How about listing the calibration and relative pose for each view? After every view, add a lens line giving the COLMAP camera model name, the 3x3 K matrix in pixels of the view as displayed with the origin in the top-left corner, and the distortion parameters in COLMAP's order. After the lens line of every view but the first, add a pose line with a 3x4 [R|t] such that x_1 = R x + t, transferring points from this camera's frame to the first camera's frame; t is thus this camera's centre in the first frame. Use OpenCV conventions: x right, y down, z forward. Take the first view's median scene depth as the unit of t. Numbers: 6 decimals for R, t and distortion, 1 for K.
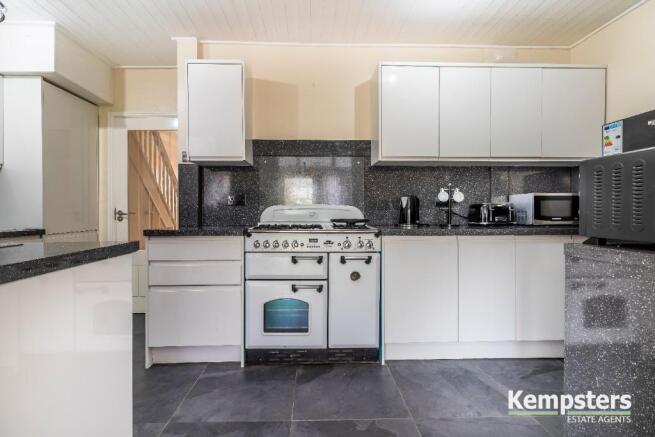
lens RADIAL K [[302.7, 0, 325.4], [0, 302.7, 217.1], [0, 0, 1]] dist [-0.002231, -0.000675]
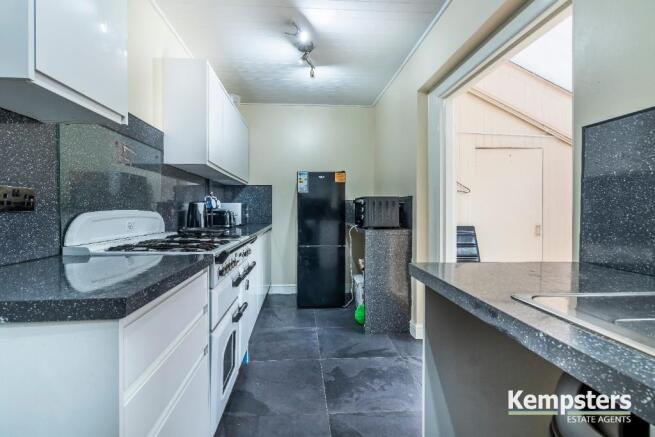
lens RADIAL K [[302.7, 0, 325.5], [0, 302.7, 214.3], [0, 0, 1]] dist [-0.002231, -0.000675]
pose [[-0.051523, -0.010858, 0.998613, -1.157870], [0.005515, 0.999923, 0.011157, -0.055962], [-0.998657, 0.006082, -0.051459, 1.028063]]
